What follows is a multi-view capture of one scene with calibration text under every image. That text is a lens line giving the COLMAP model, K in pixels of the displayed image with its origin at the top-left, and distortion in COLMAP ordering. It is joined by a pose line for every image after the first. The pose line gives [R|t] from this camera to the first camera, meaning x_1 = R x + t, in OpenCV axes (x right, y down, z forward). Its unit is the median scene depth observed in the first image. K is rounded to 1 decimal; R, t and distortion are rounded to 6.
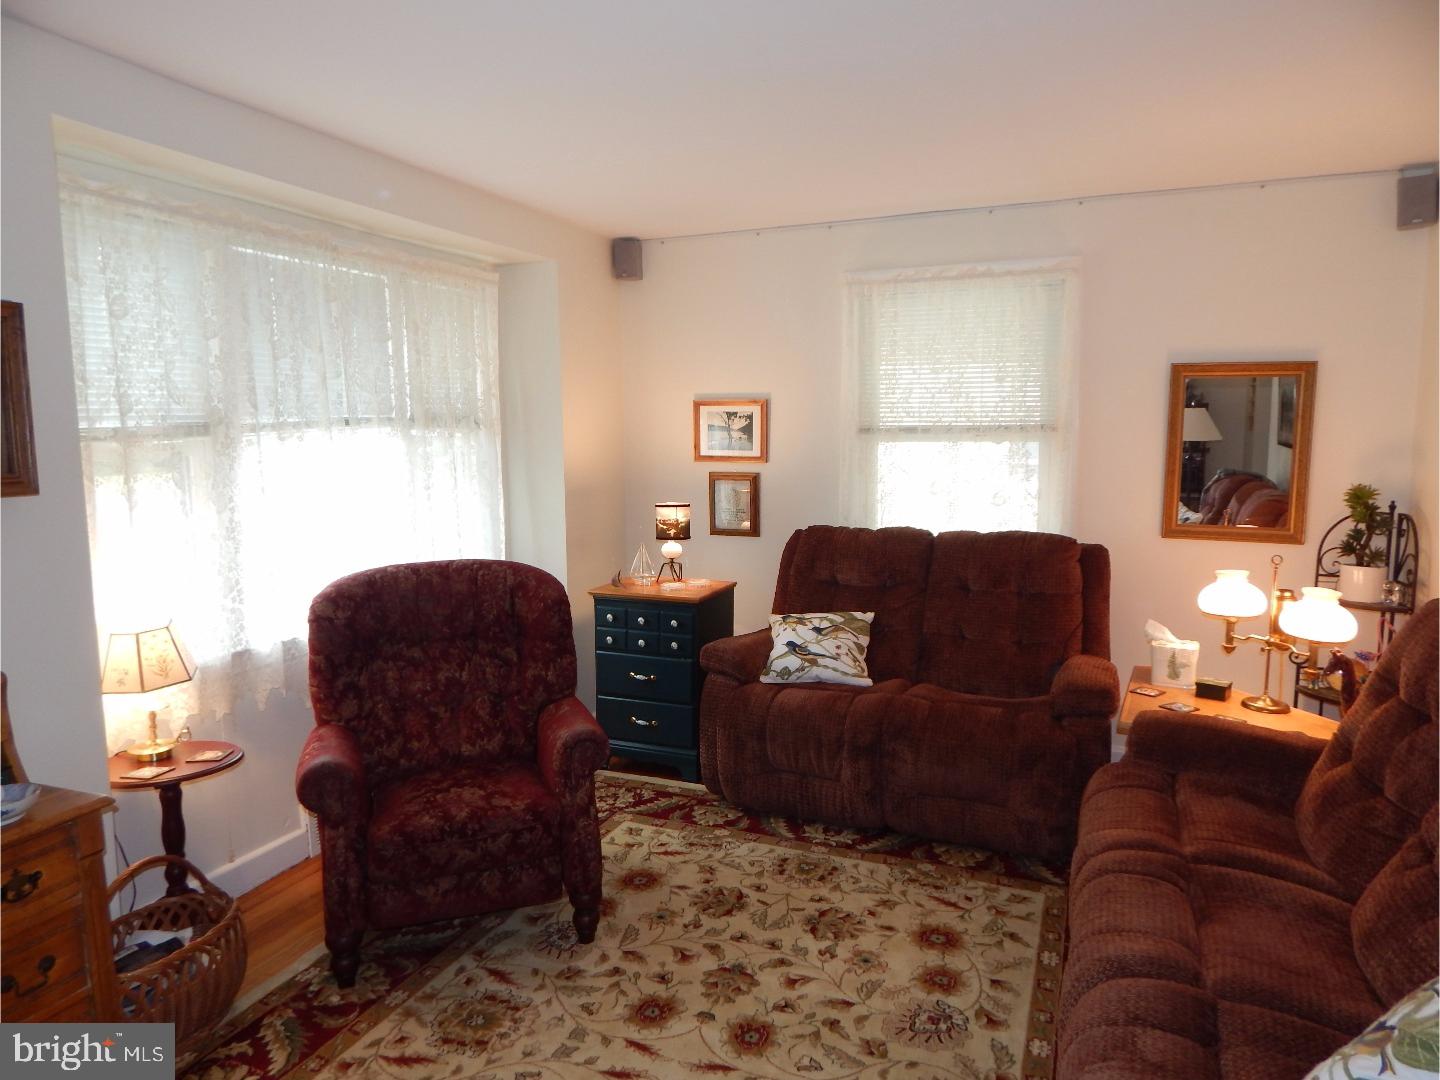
lens RADIAL K [[964.8, 0, 717.0], [0, 964.8, 534.3], [0, 0, 1]] dist [0.015072, -0.005065]
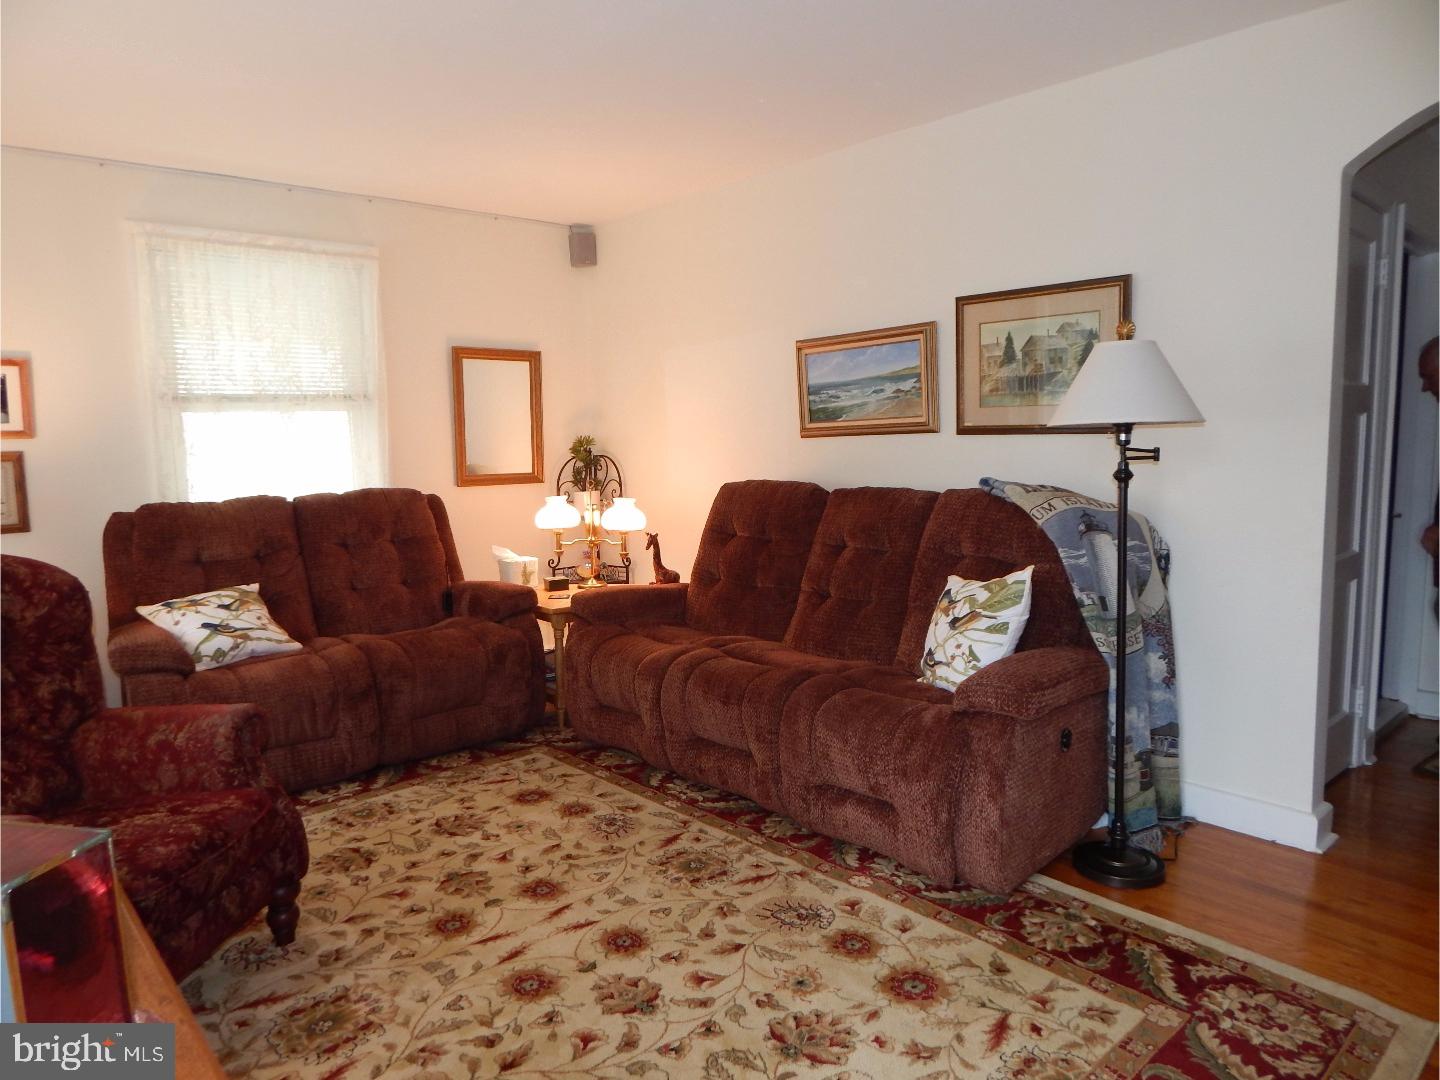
lens RADIAL K [[964.8, 0, 717.0], [0, 964.8, 534.3], [0, 0, 1]] dist [0.015072, -0.005065]
pose [[0.426624, -0.099799, 0.898906, -0.664173], [0.128601, 0.990488, 0.048933, 0.058430], [-0.895240, 0.094724, 0.435400, 0.217944]]
